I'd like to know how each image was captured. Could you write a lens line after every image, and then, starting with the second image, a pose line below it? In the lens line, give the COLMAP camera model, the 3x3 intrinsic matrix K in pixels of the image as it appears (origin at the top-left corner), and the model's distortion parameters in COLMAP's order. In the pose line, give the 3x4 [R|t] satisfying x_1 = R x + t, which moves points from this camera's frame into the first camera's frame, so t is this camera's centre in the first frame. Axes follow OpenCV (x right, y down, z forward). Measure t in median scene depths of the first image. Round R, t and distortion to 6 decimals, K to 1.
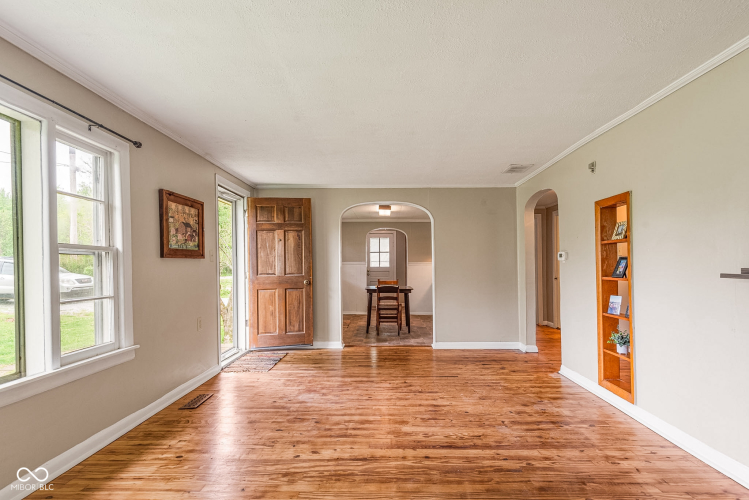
lens RADIAL K [[360.3, 0, 383.0], [0, 360.3, 268.4], [0, 0, 1]] dist [0.042414, -0.023990]
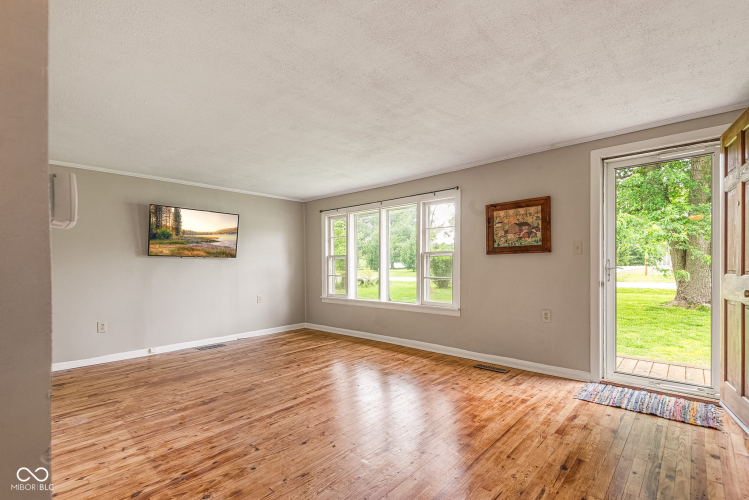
lens RADIAL K [[351.0, 0, 375.2], [0, 351.0, 266.4], [0, 0, 1]] dist [0.043103, -0.021643]
pose [[-0.673011, 0.014001, -0.739500, 0.588173], [0.007038, 0.999897, 0.012526, -0.003954], [0.739599, 0.003225, -0.673040, 1.380397]]
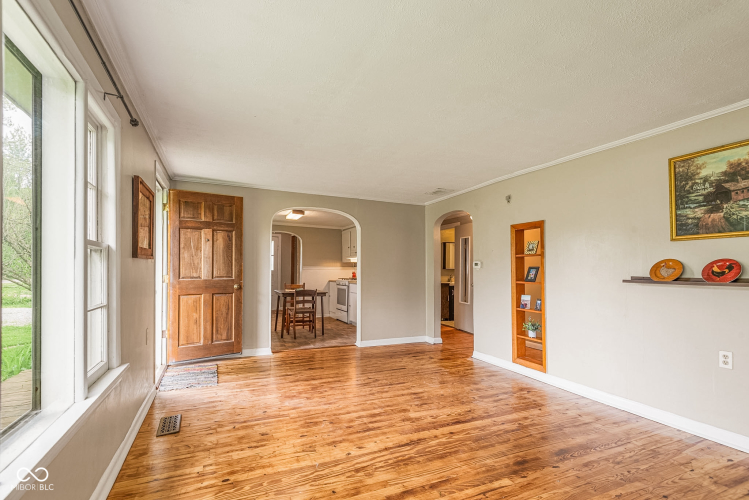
lens RADIAL K [[351.0, 0, 375.2], [0, 351.0, 266.4], [0, 0, 1]] dist [0.043103, -0.021643]
pose [[0.911352, 0.018366, 0.411219, -0.382022], [-0.011643, 0.999755, -0.018847, -0.000908], [-0.411464, 0.012388, 0.911342, 0.025279]]
